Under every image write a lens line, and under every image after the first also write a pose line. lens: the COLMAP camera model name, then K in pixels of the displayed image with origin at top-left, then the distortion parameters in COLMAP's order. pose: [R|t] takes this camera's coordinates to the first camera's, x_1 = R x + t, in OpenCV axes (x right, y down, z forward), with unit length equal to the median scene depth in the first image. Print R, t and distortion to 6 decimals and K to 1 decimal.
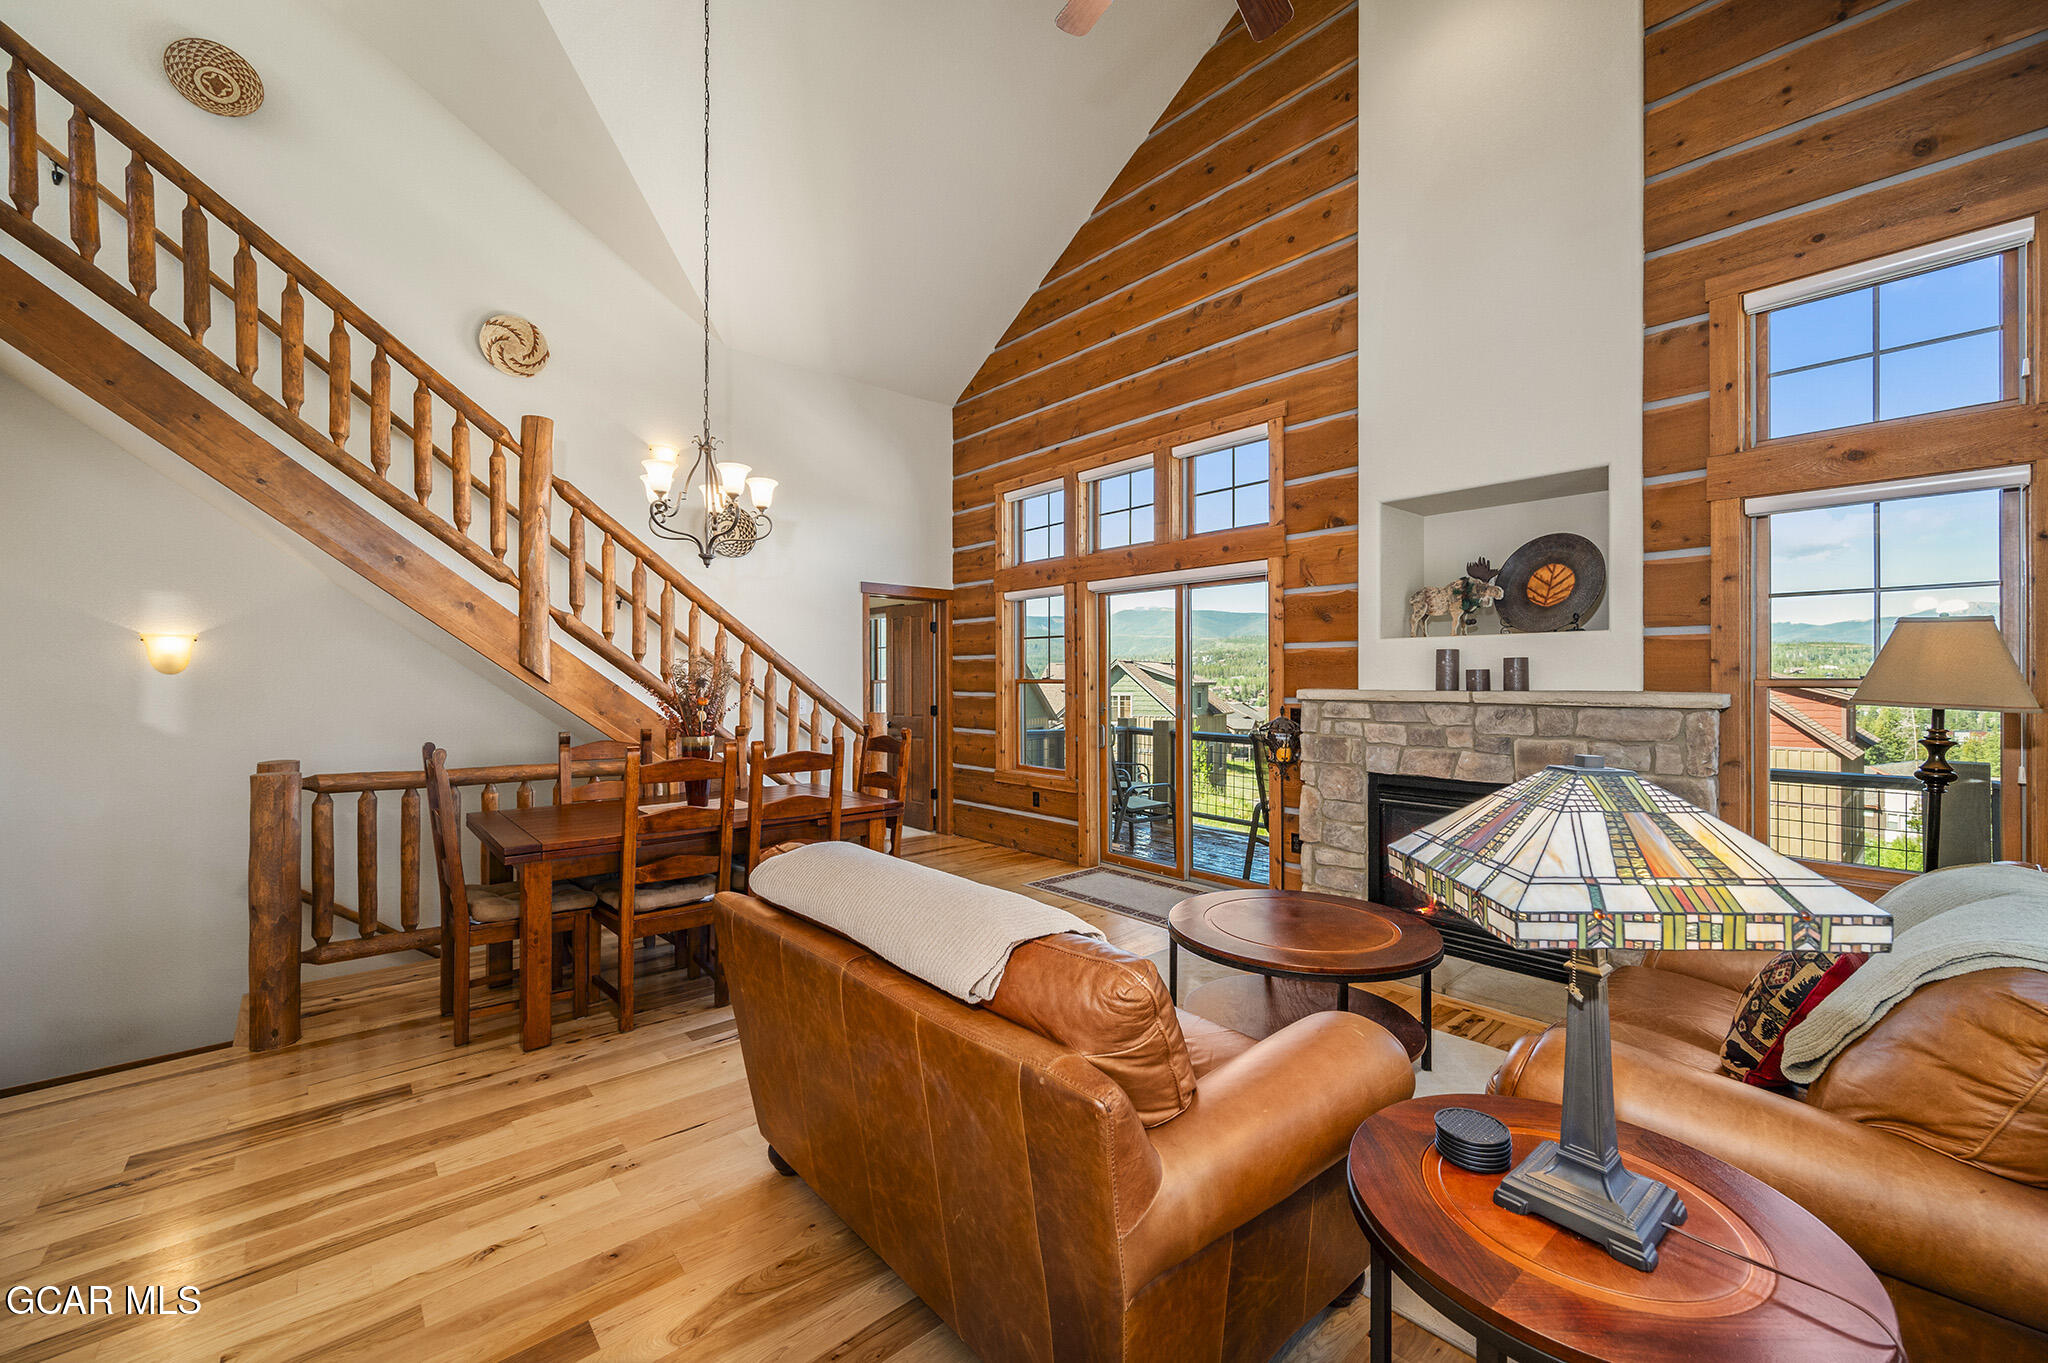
lens RADIAL K [[805.0, 0, 1024.3], [0, 805.0, 676.2], [0, 0, 1]] dist [-0.001062, -0.000010]
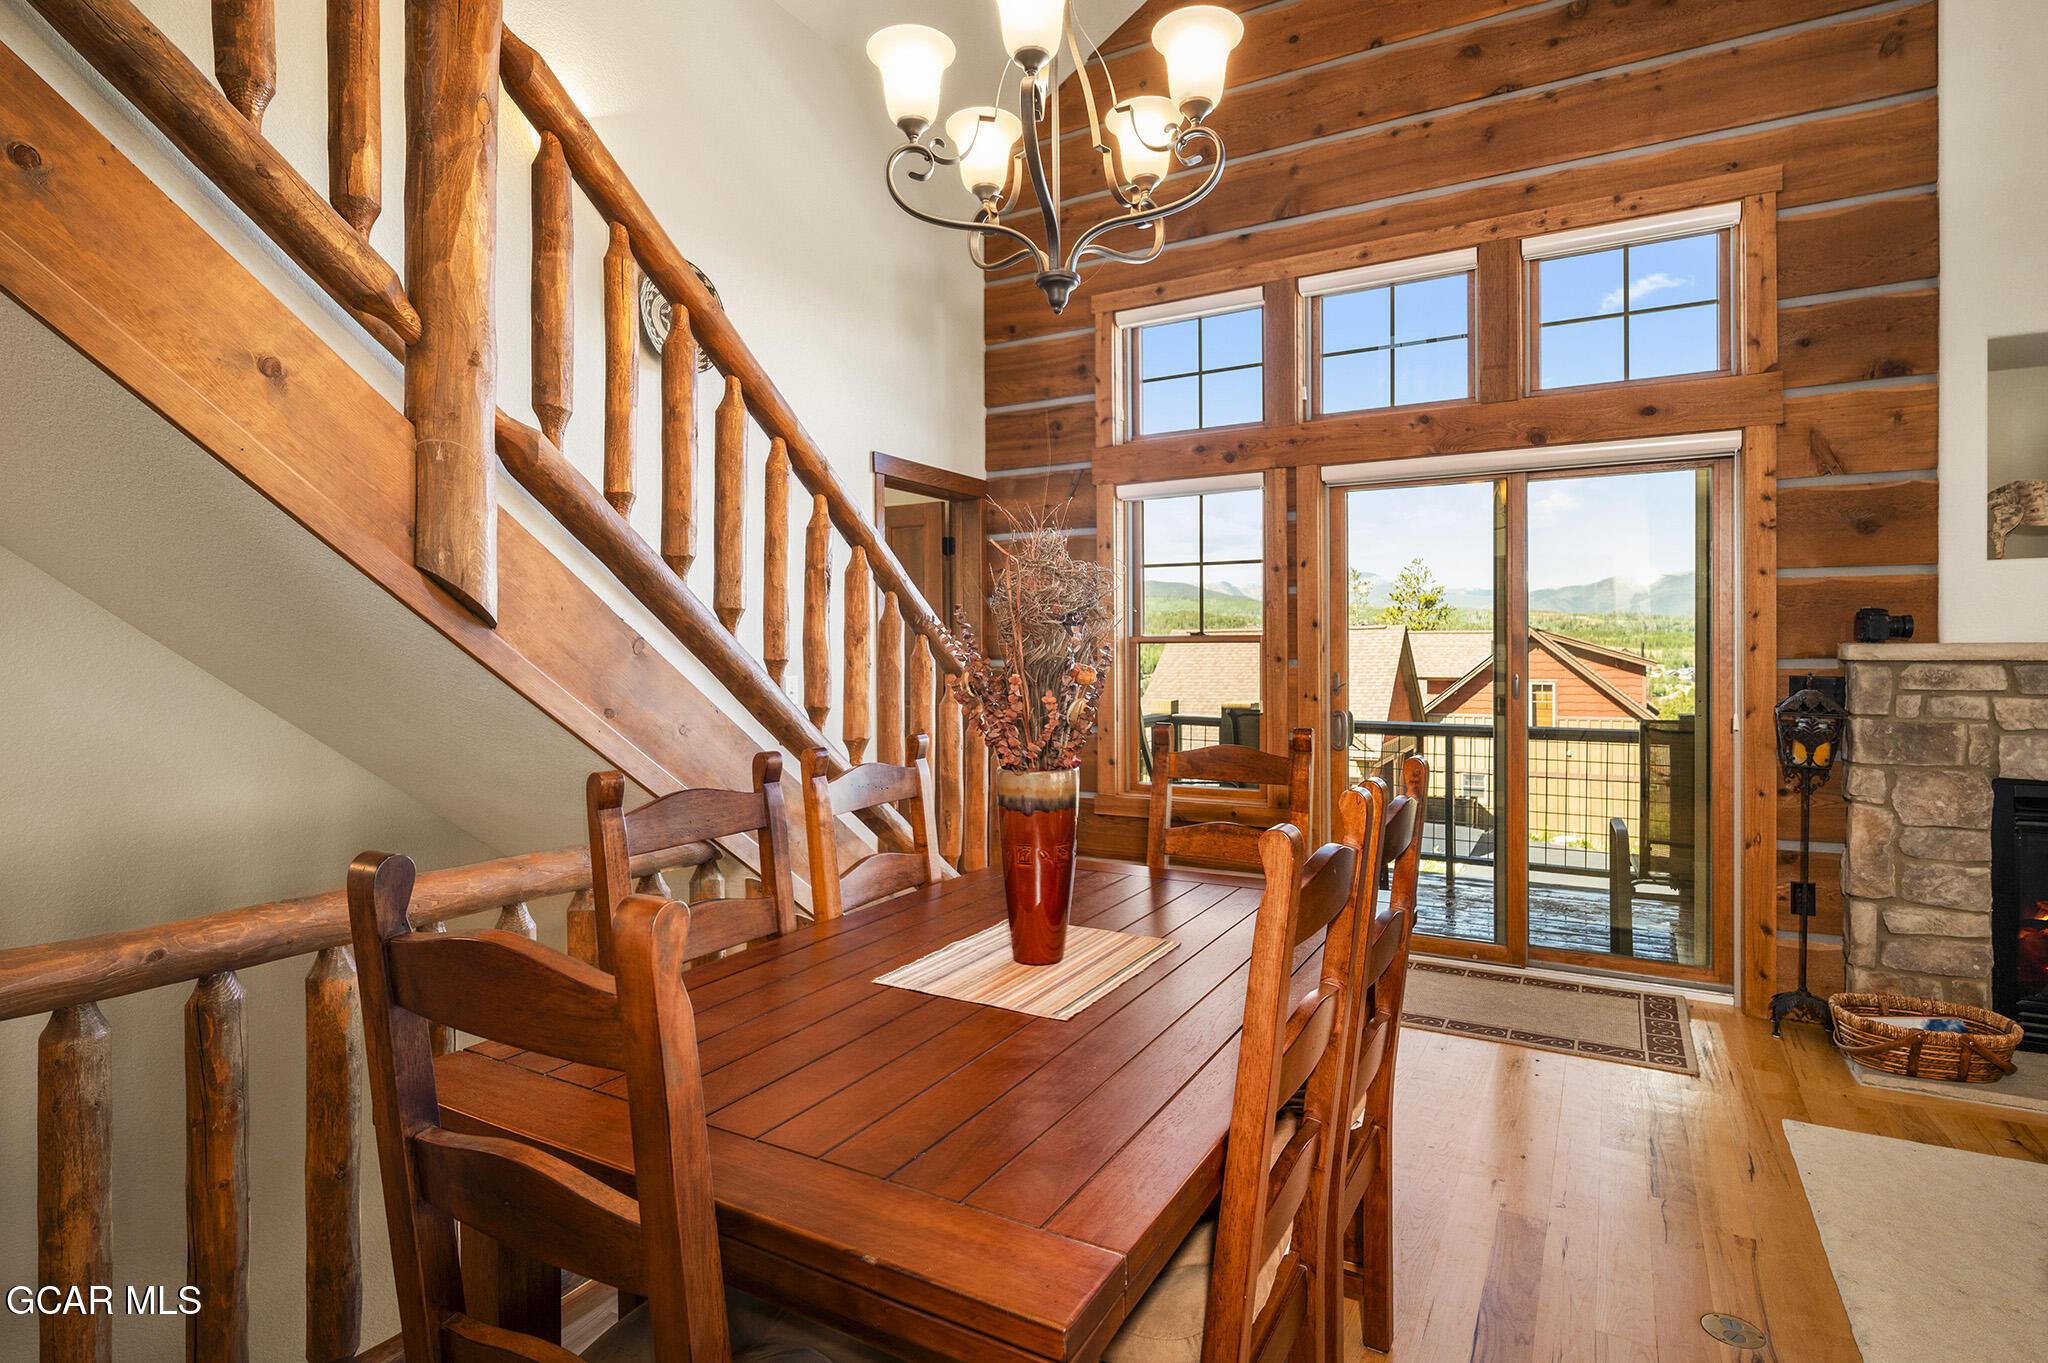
lens RADIAL K [[1035.3, 0, 1025.5], [0, 1035.3, 652.7], [0, 0, 1]] dist [-0.003968, -0.000370]
pose [[0.942808, -0.004975, 0.333298, -0.499505], [0.002975, 0.999974, 0.006511, 0.016281], [-0.333322, -0.005147, 0.942799, 0.488925]]
